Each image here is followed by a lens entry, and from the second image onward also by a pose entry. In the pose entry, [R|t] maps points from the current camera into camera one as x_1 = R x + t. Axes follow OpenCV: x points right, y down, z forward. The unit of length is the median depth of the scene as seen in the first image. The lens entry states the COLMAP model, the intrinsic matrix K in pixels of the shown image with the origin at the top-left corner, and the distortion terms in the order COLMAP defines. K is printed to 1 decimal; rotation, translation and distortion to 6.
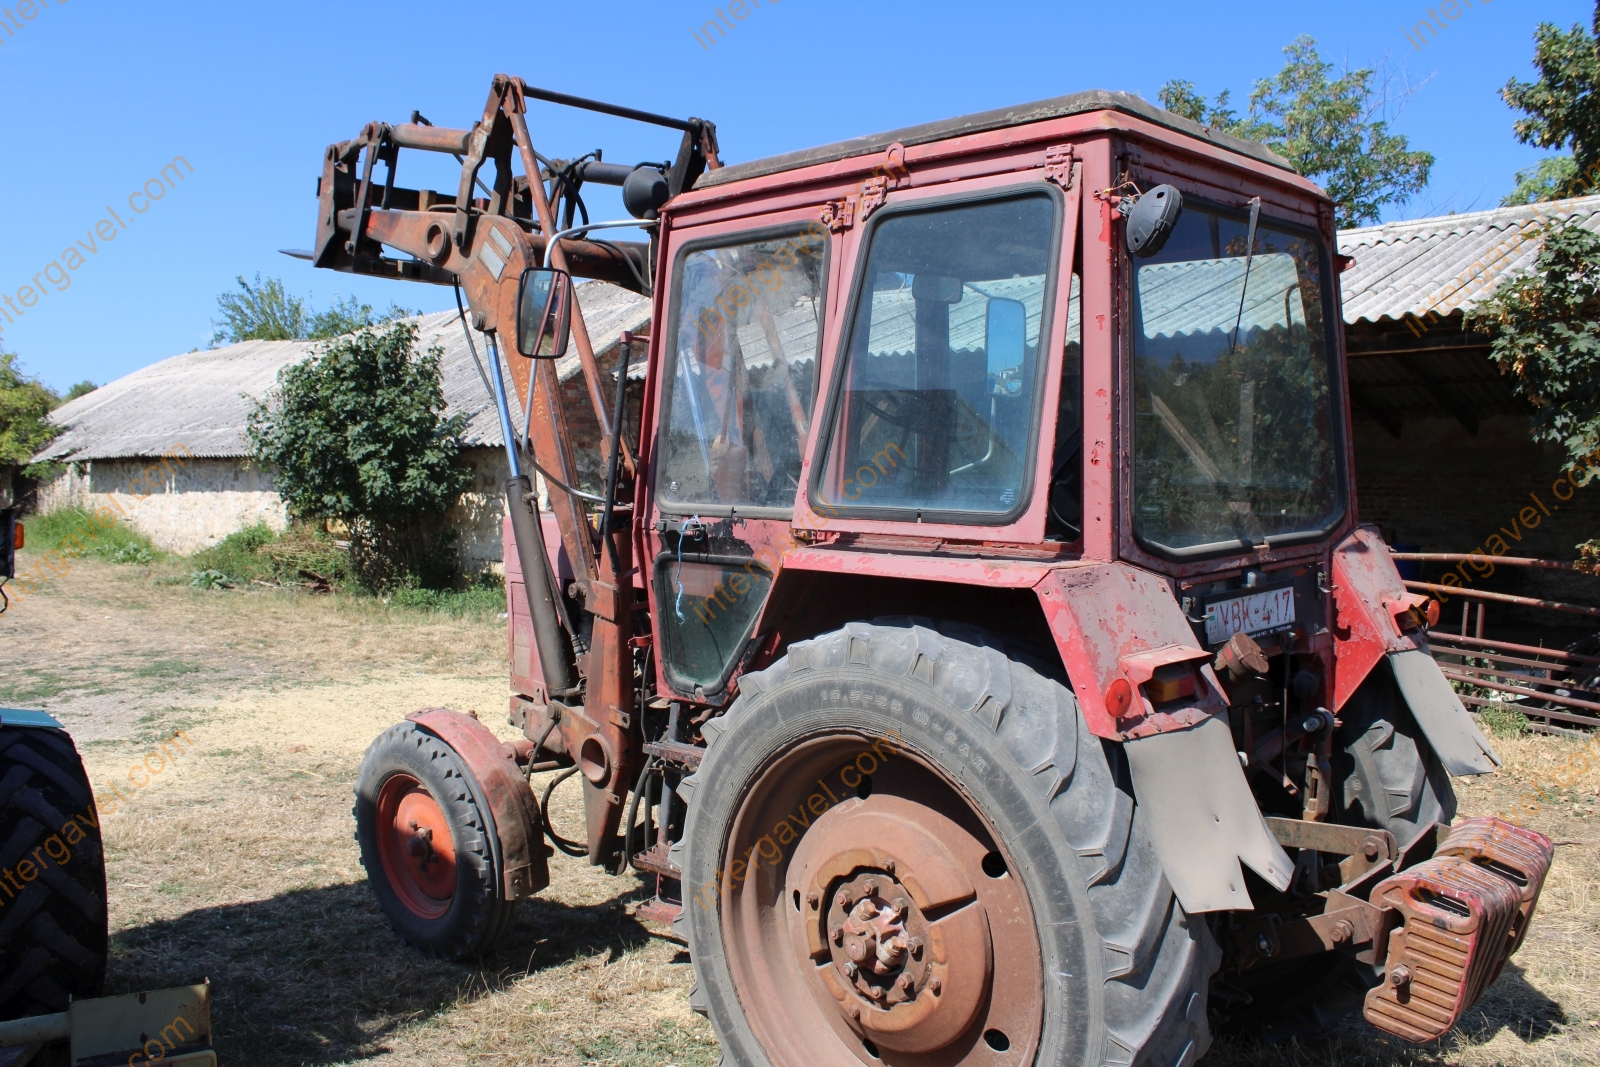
lens RADIAL K [[1352.1, 0, 793.8], [0, 1352.1, 527.8], [0, 0, 1]] dist [-0.157316, 0.135640]
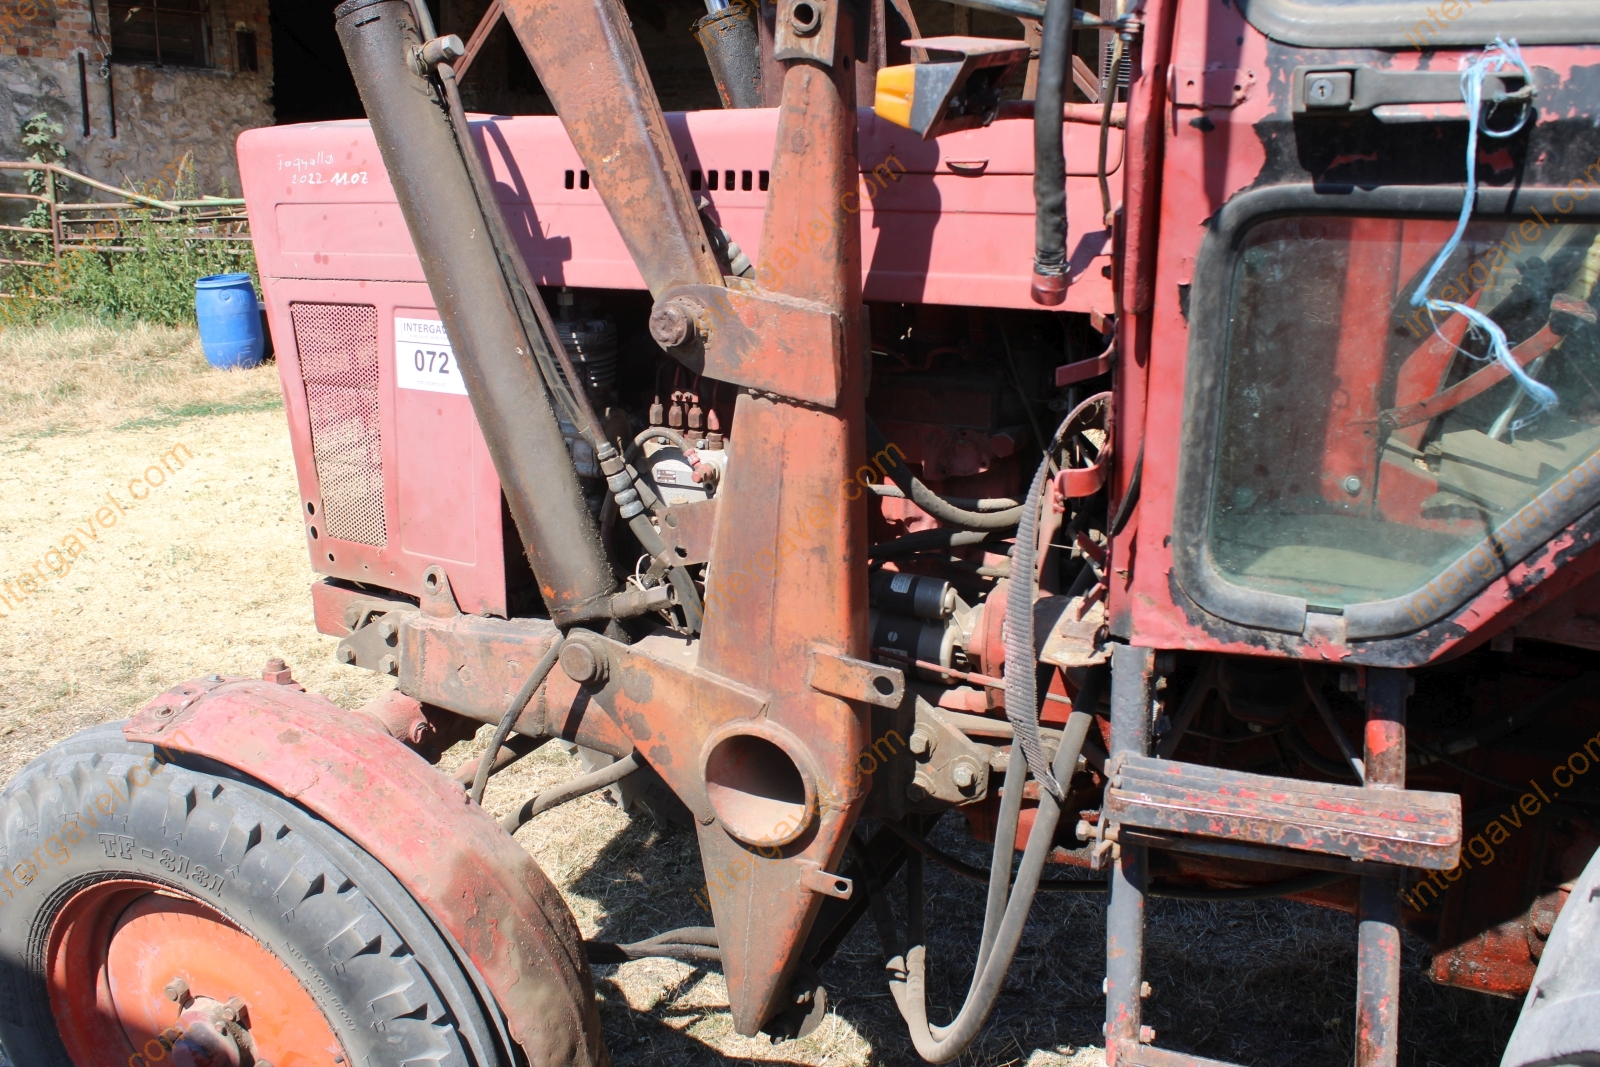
lens RADIAL K [[1572.7, 0, 801.3], [0, 1572.7, 540.0], [0, 0, 1]] dist [-0.082858, 0.000000]
pose [[0.939532, -0.131592, 0.316169, -0.346593], [0.051658, 0.967121, 0.249015, 0.003974], [-0.338542, -0.217625, 0.915439, 0.820335]]
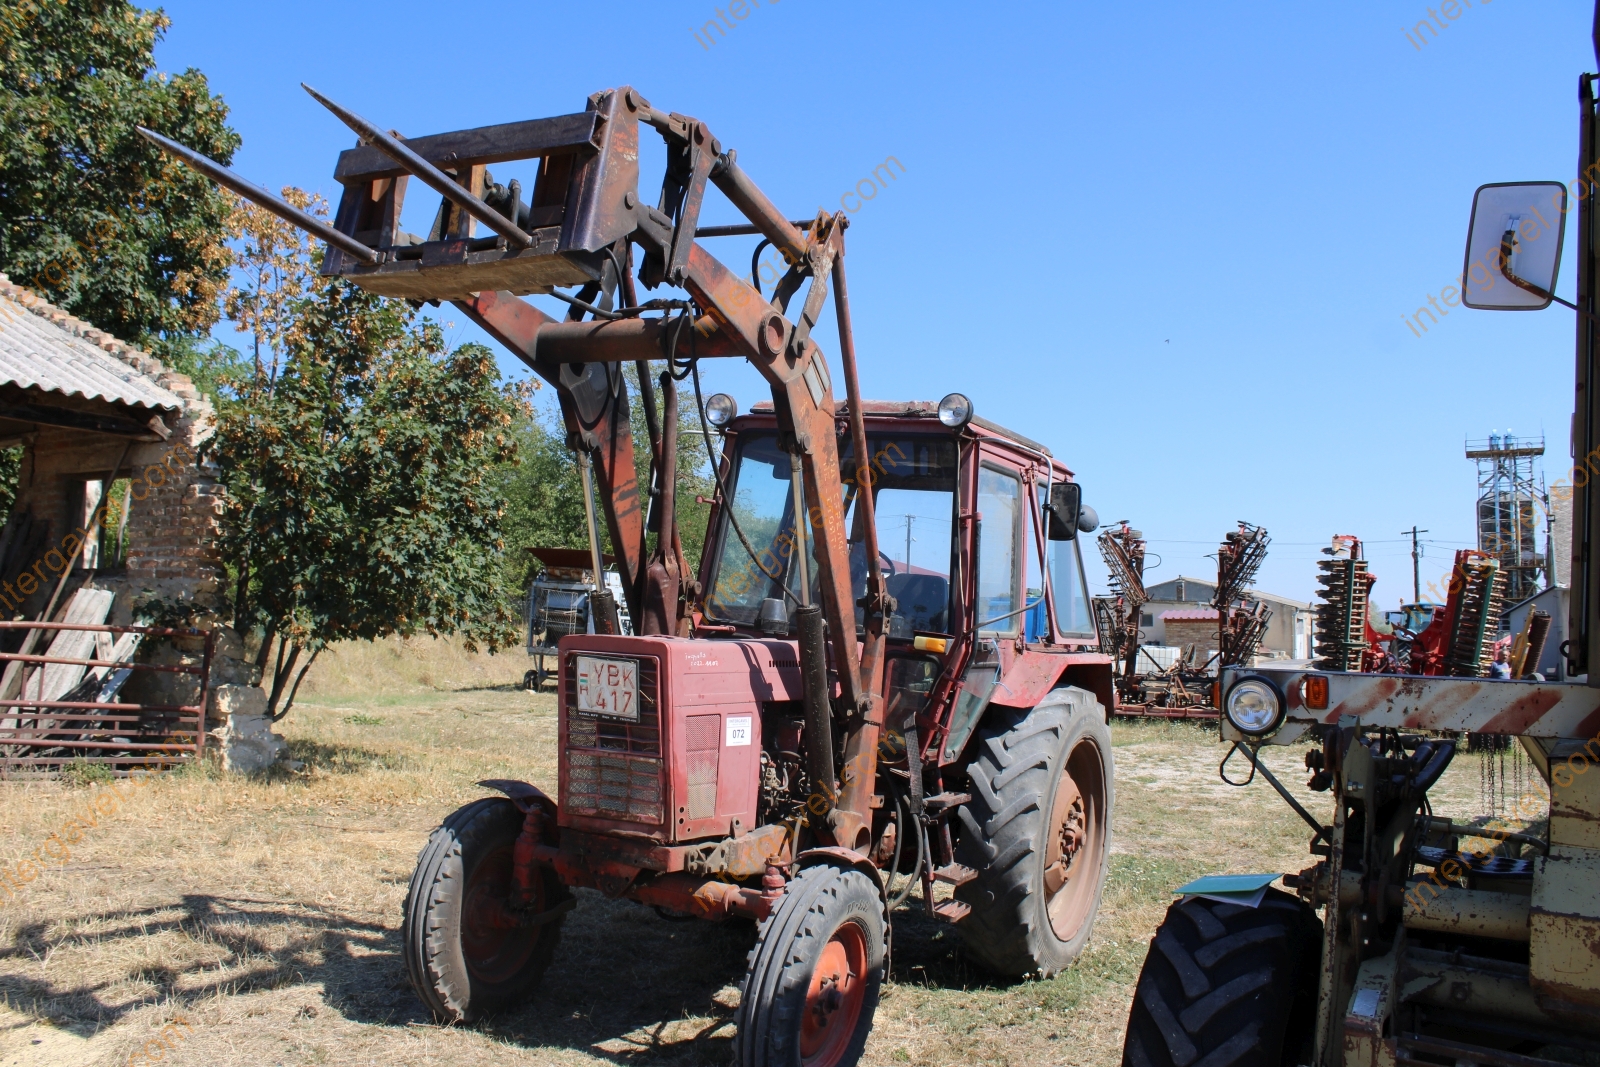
lens RADIAL K [[1352.1, 0, 810.9], [0, 1352.1, 540.6], [0, 0, 1]] dist [-0.157316, 0.135640]
pose [[-0.305621, 0.018765, 0.951968, -1.680865], [-0.028177, 0.999190, -0.028742, -0.081115], [-0.951736, -0.035608, -0.304844, 1.865227]]
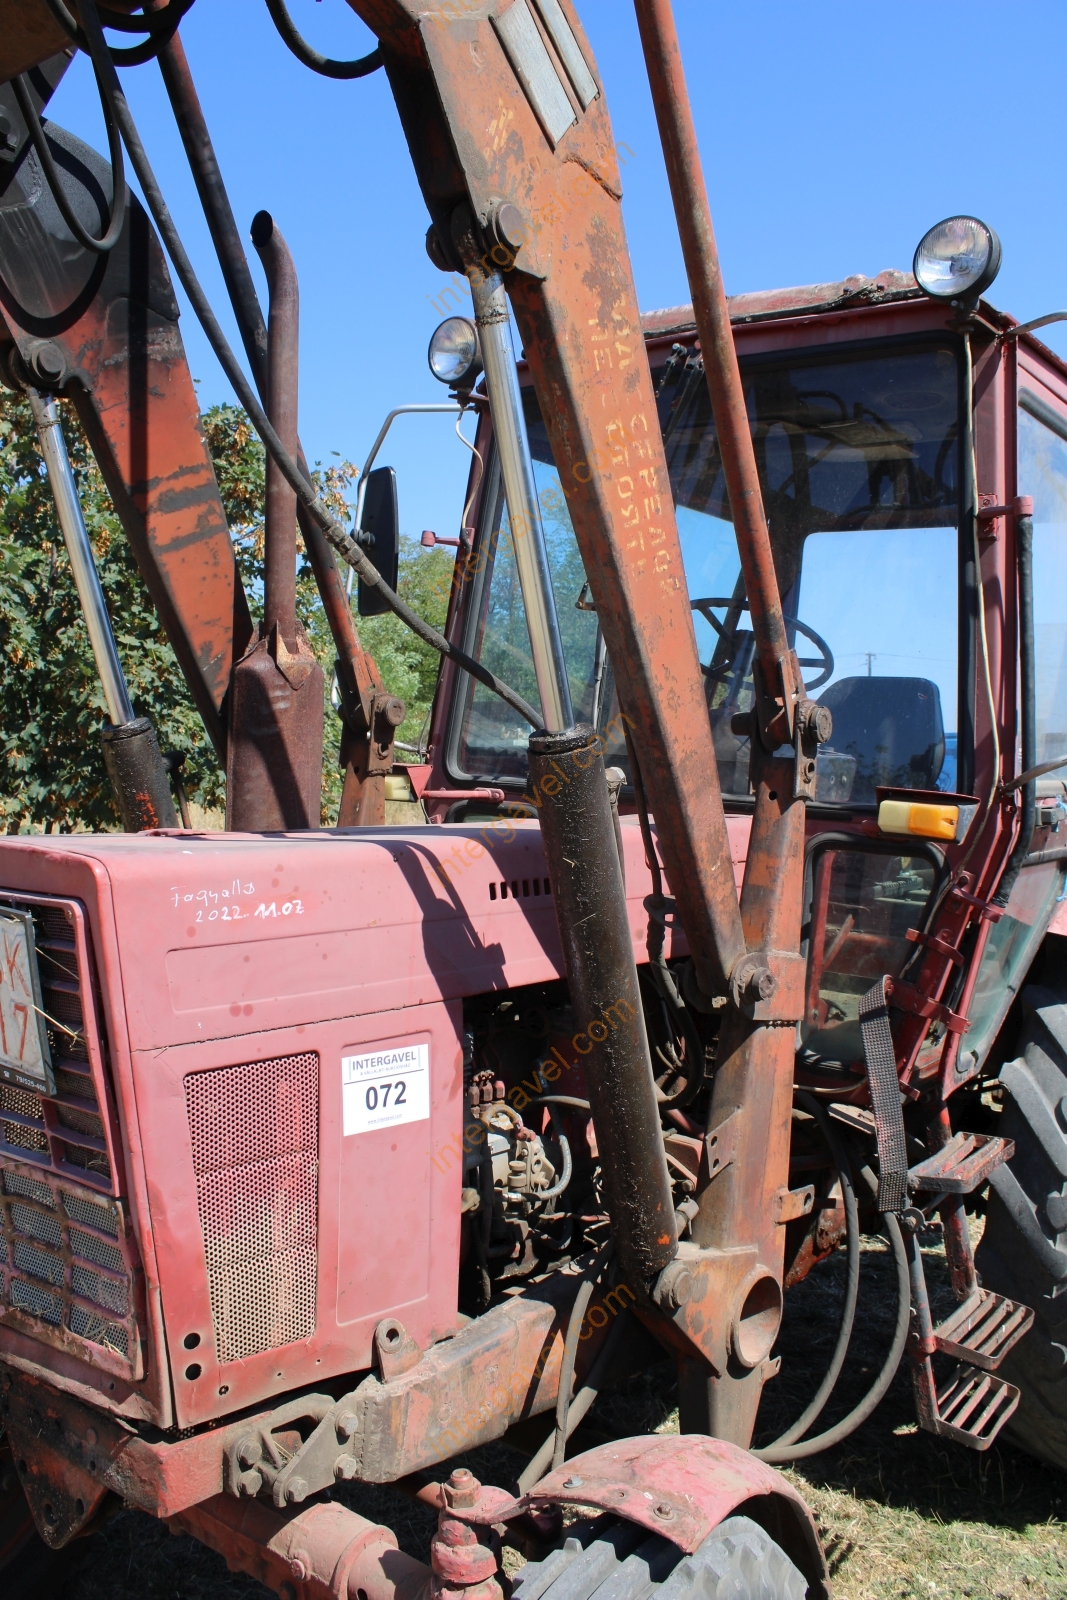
lens RADIAL K [[1352.1, 0, 530.4], [0, 1352.1, 802.2], [0, 0, 1]] dist [-0.157316, 0.135640]
pose [[-0.133069, -0.049578, 0.989866, -0.792420], [0.017274, 0.998480, 0.052332, -0.052921], [-0.990956, 0.024063, -0.132010, 1.501428]]
